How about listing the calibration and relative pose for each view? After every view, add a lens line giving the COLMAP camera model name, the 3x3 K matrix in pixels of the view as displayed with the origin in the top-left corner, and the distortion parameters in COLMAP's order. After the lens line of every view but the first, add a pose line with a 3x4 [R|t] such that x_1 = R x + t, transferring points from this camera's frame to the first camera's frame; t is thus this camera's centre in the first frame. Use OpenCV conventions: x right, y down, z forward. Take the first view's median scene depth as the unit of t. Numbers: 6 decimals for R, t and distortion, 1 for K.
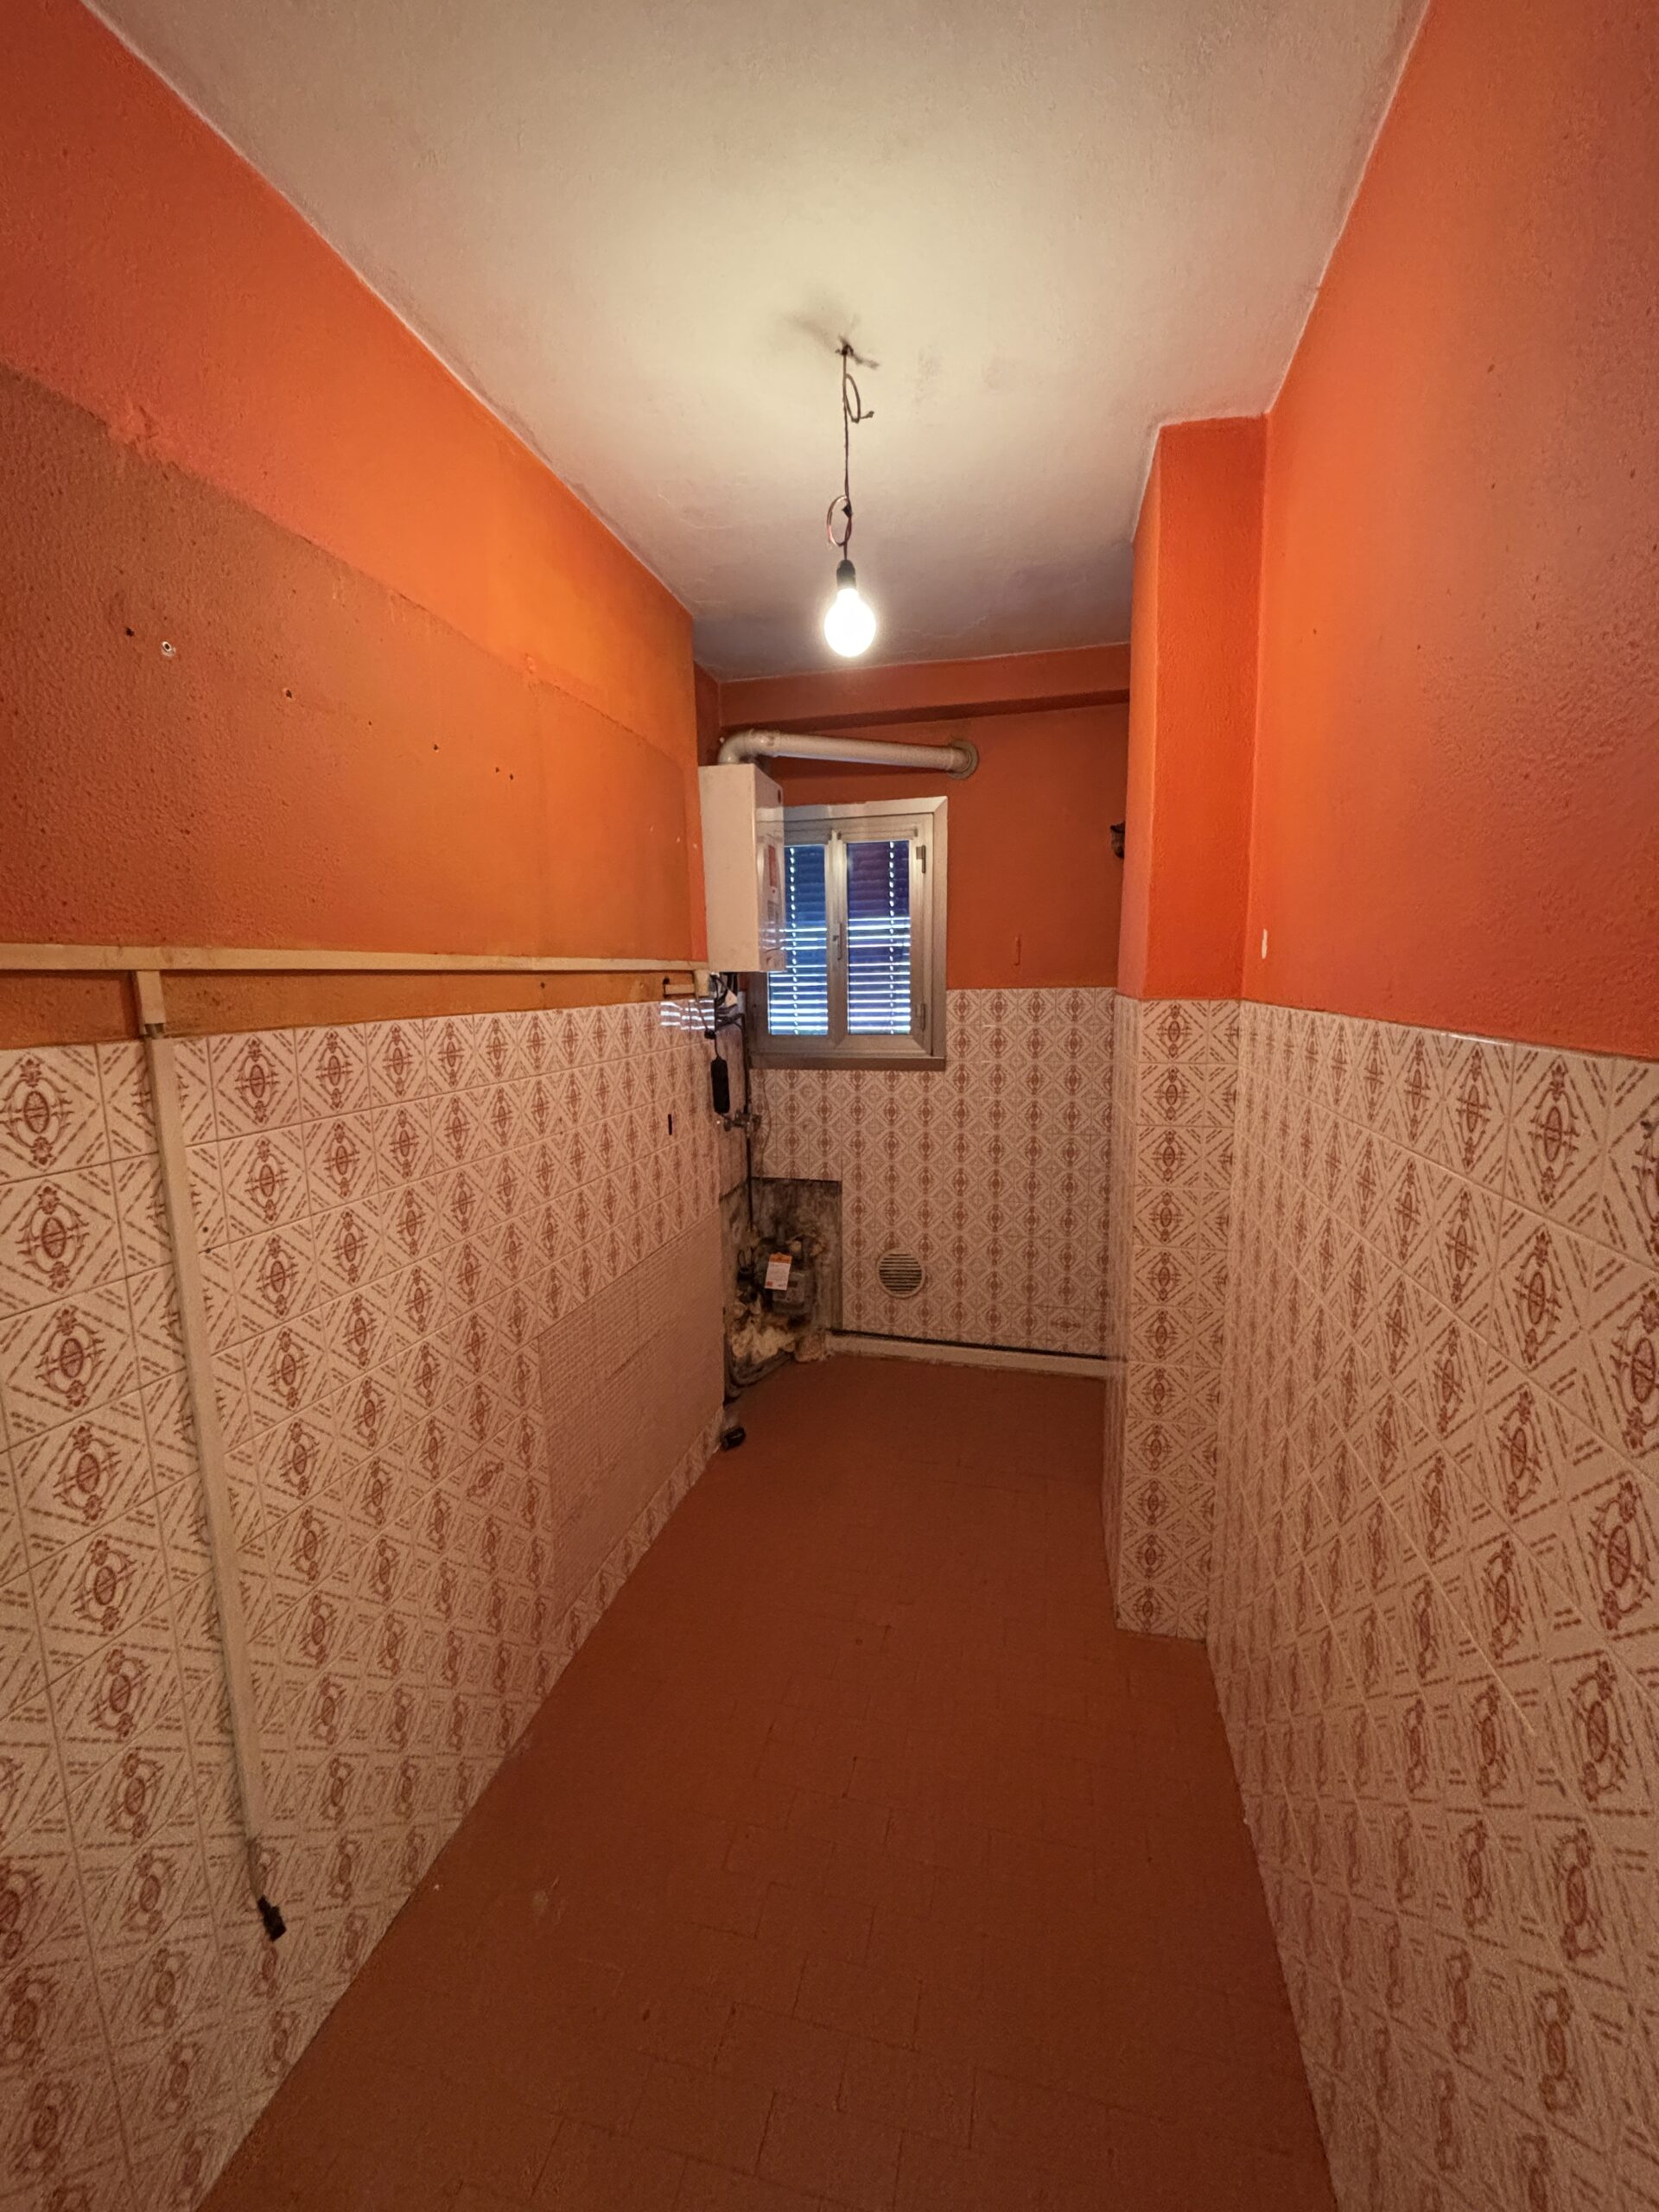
lens RADIAL K [[883.3, 0, 829.5], [0, 883.3, 1106.0], [0, 0, 1]] dist [-0.000659, 0.000062]
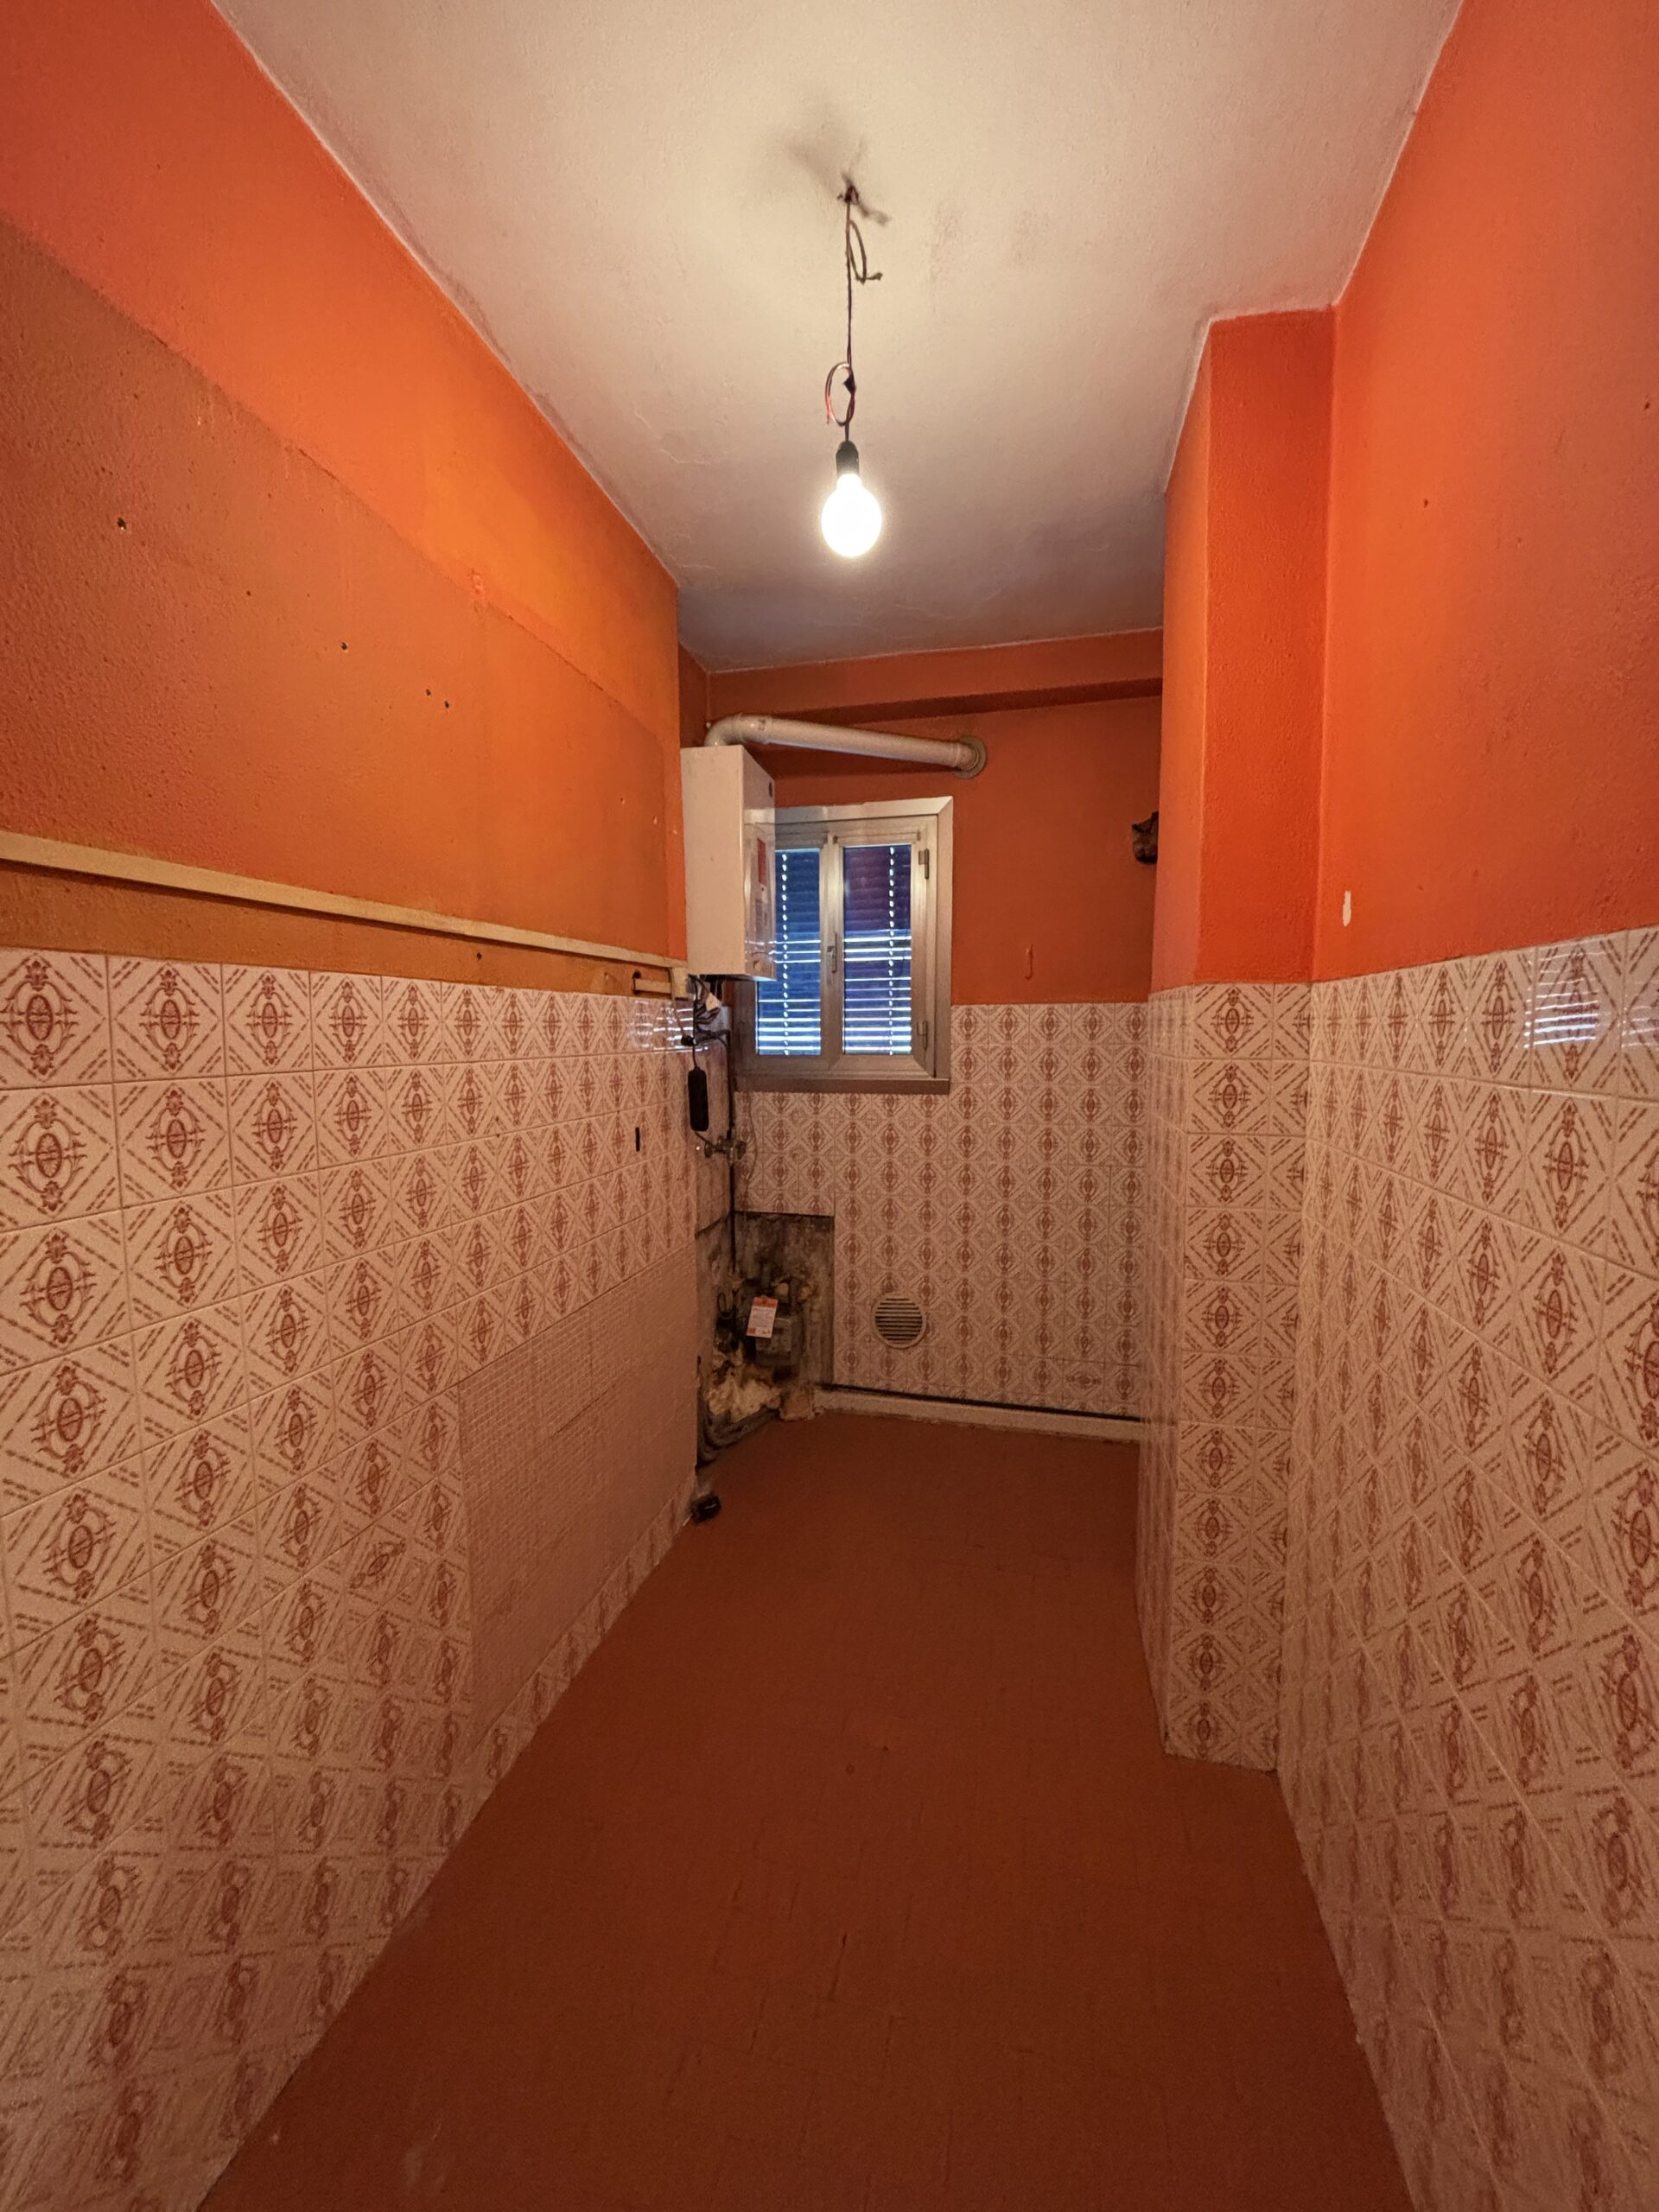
lens RADIAL K [[886.0, 0, 828.9], [0, 886.0, 1108.6], [0, 0, 1]] dist [-0.001017, 0.000186]
pose [[0.999917, 0.011042, 0.006644, 0.001390], [-0.010634, 0.998221, -0.058669, 0.035472], [-0.007280, 0.058593, 0.998255, 0.112846]]
